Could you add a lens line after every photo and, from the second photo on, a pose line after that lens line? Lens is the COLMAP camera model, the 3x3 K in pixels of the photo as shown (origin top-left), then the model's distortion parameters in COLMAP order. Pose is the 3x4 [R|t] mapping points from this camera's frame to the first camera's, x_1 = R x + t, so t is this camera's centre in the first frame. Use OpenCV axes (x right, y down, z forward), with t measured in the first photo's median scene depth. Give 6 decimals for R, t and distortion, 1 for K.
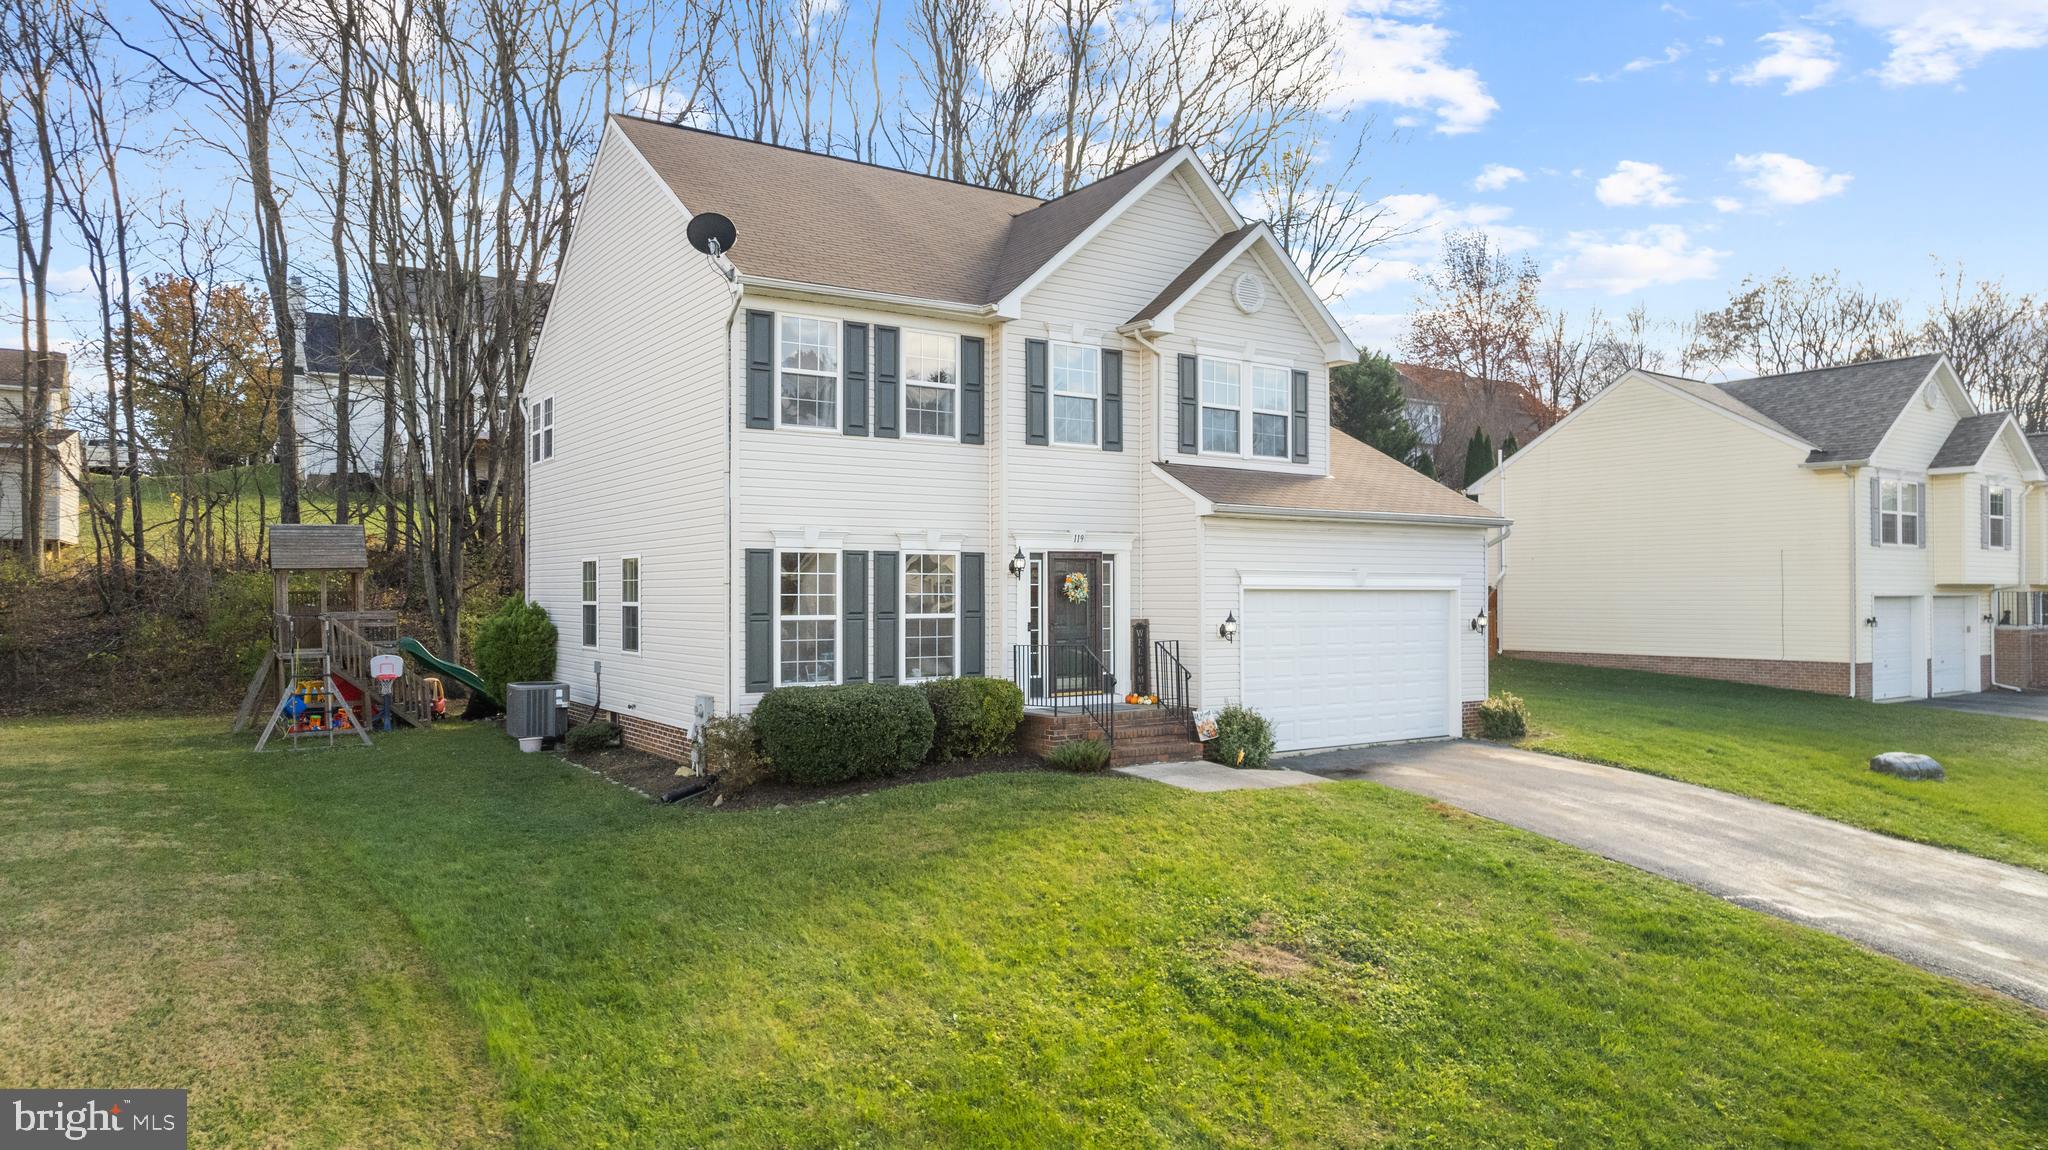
lens RADIAL K [[1316.0, 0, 1024.0], [0, 1316.0, 575.0], [0, 0, 1]] dist [-0.055159, 0.048330]
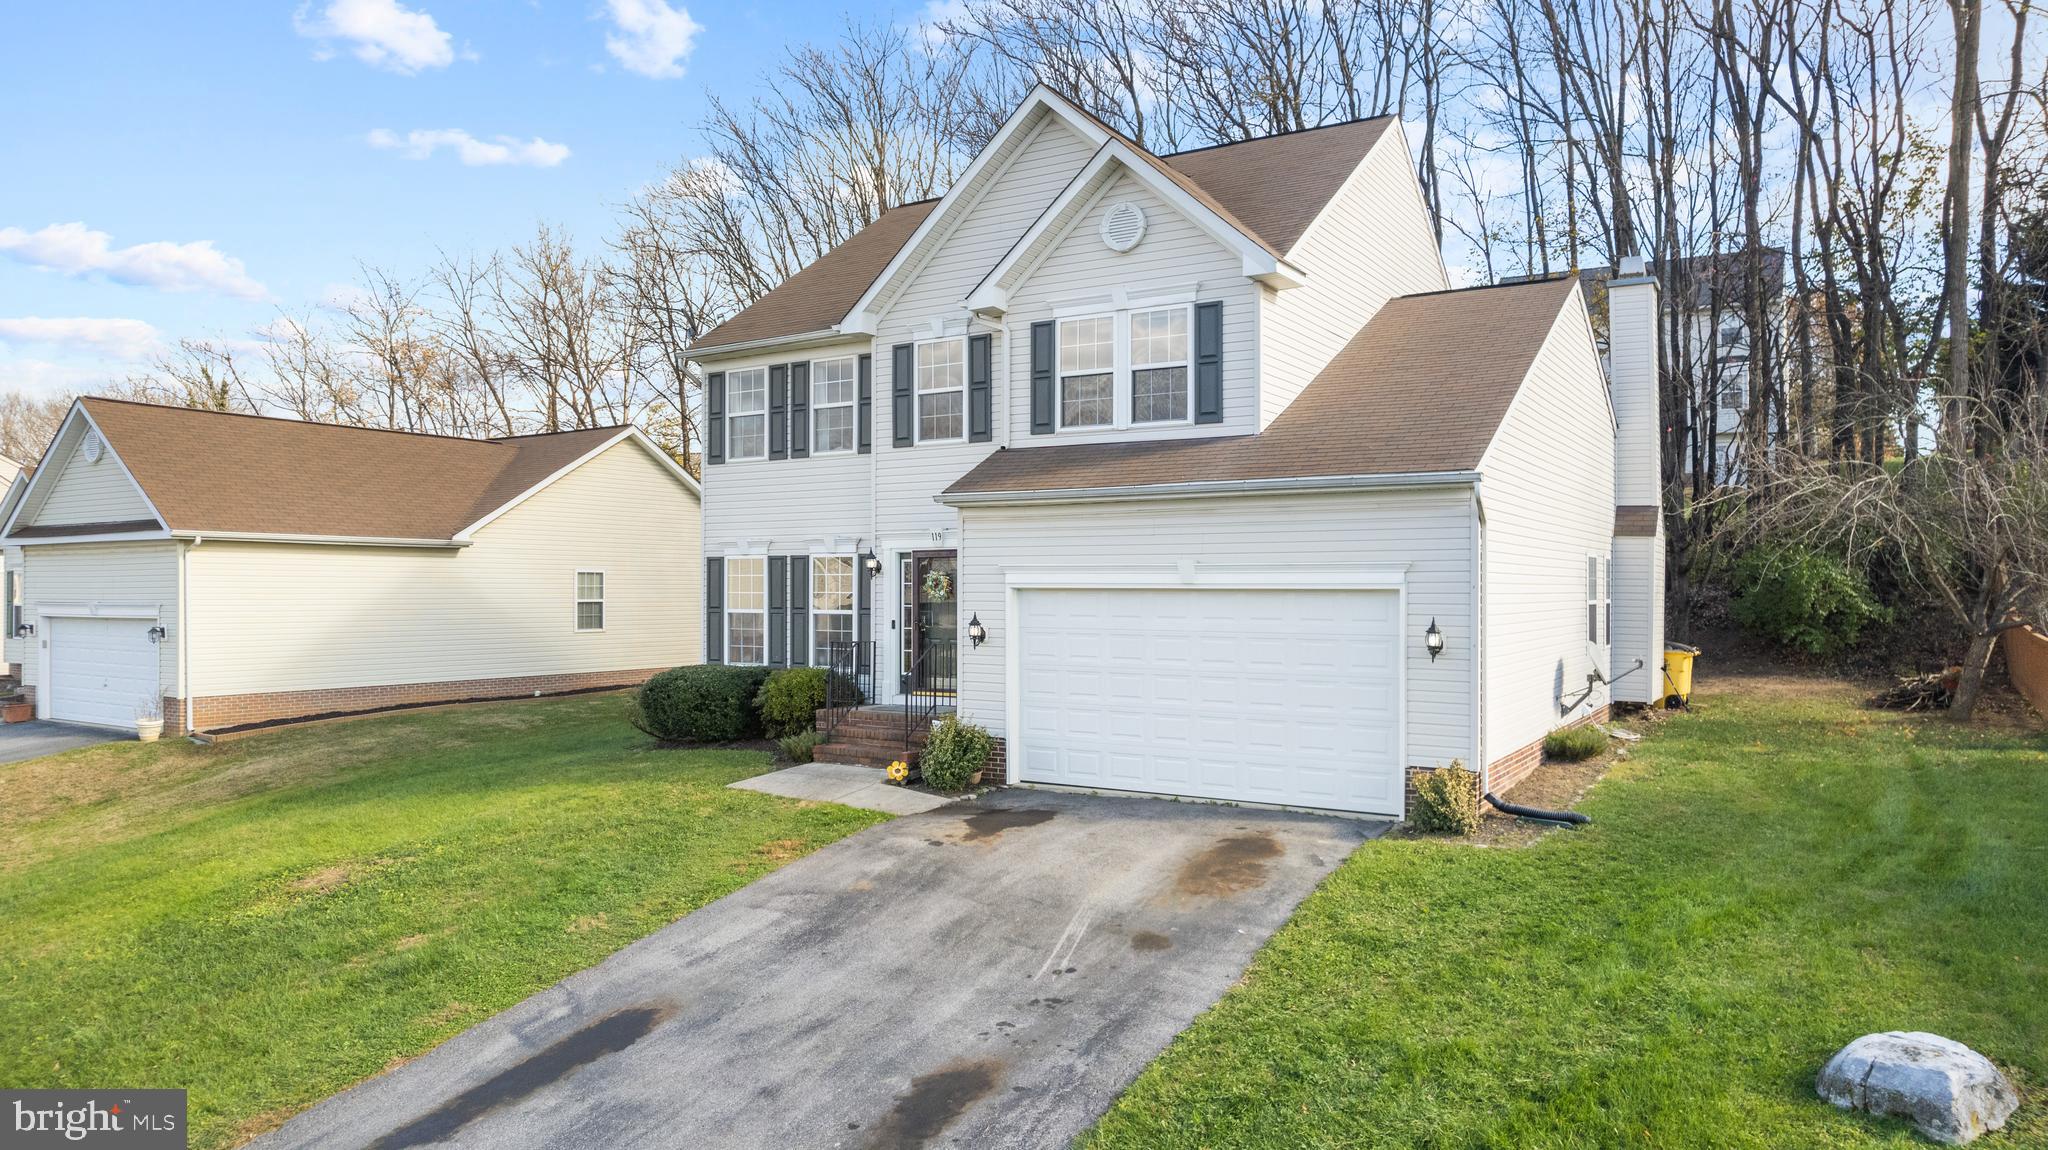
lens RADIAL K [[1316.0, 0, 1024.0], [0, 1316.0, 575.0], [0, 0, 1]] dist [-0.055159, 0.048330]
pose [[0.409277, -0.008318, -0.912372, 0.989068], [0.010105, 0.999938, -0.004583, 0.006234], [0.912354, -0.007344, 0.409336, 0.671467]]
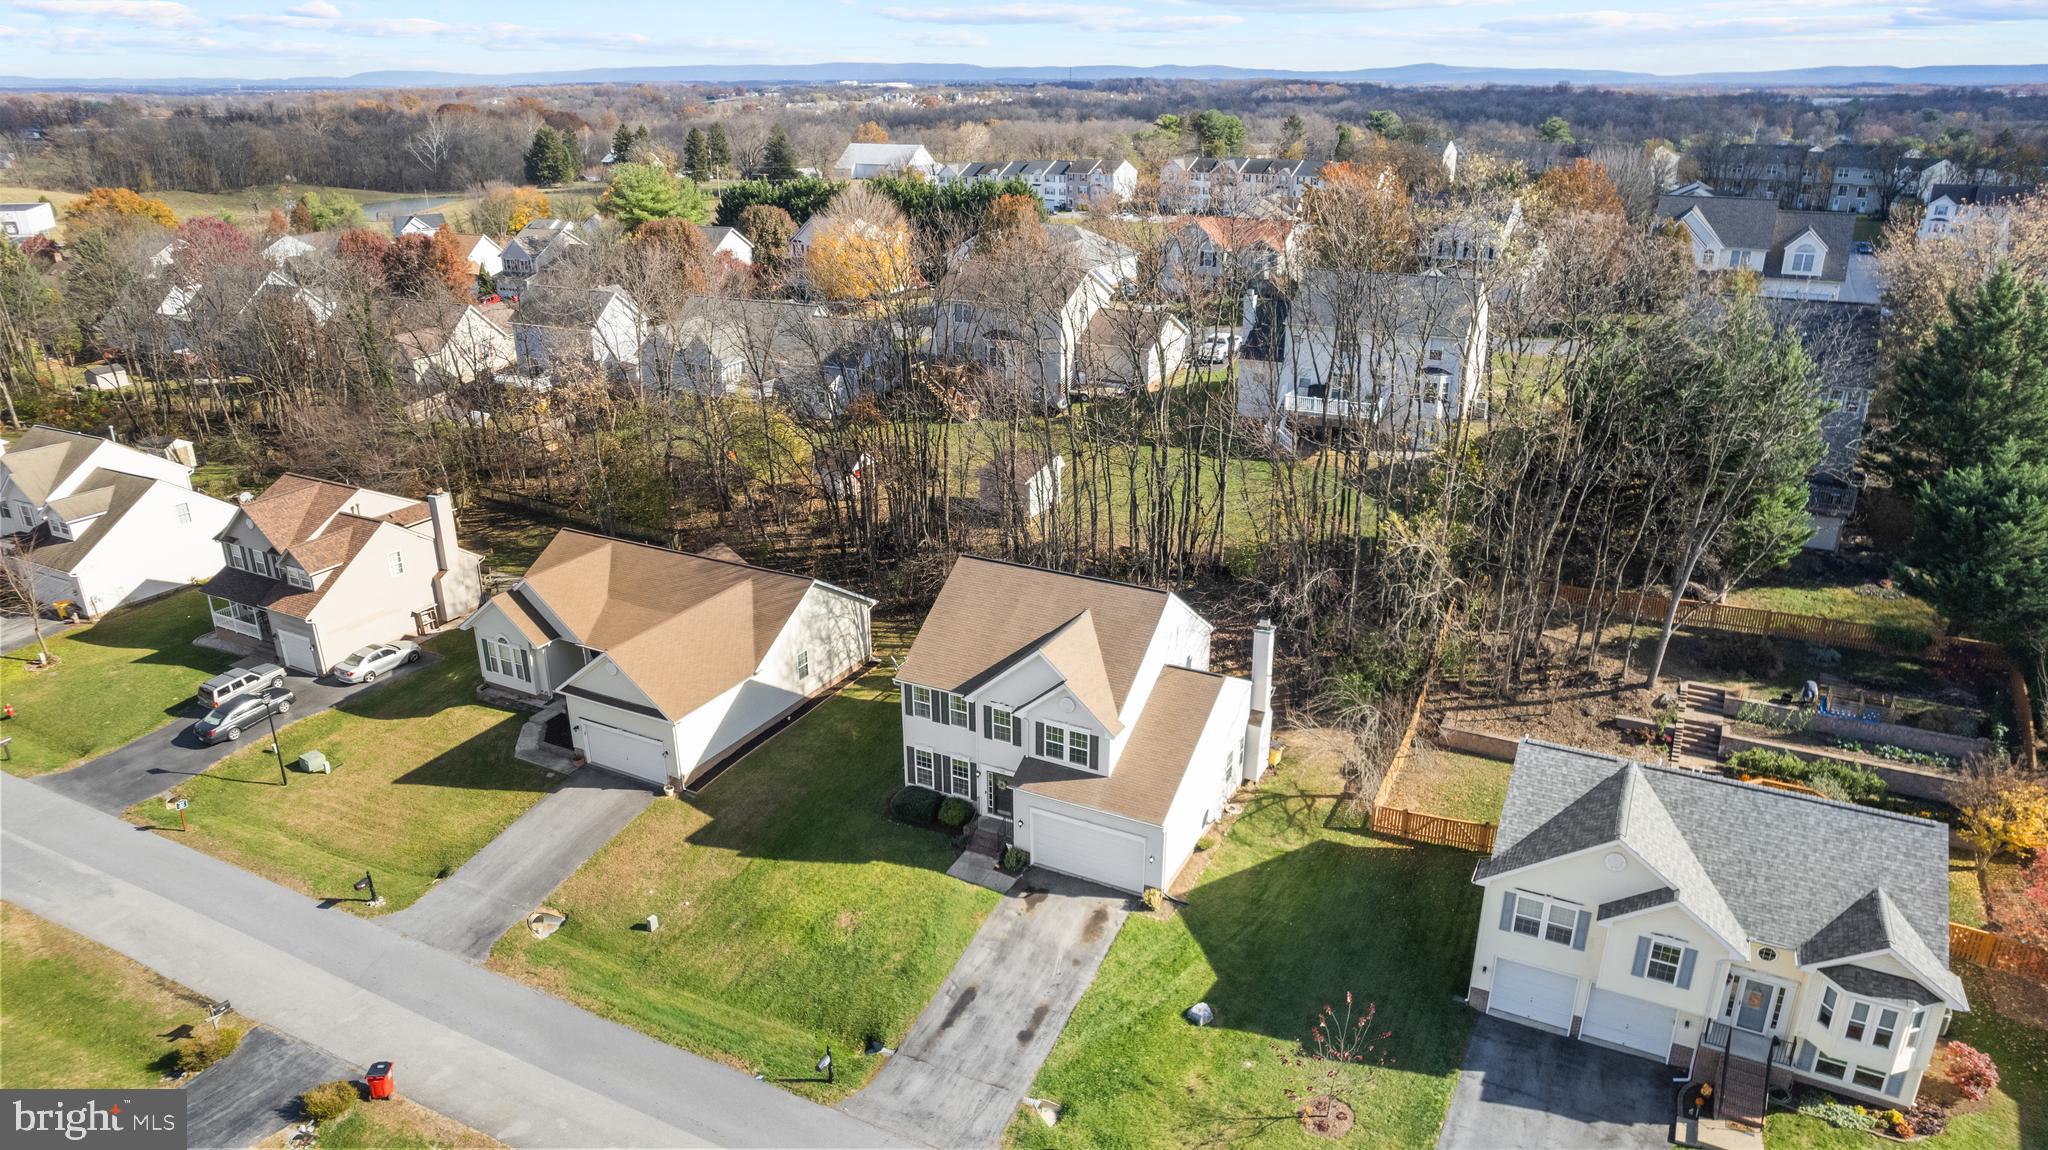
lens RADIAL K [[1316.0, 0, 1024.0], [0, 1316.0, 575.0], [0, 0, 1]] dist [-0.055159, 0.048330]
pose [[0.474150, 0.316702, -0.821512, 2.342833], [0.016120, 0.929786, 0.367747, -1.516114], [0.880296, -0.187611, 0.435753, -0.131714]]
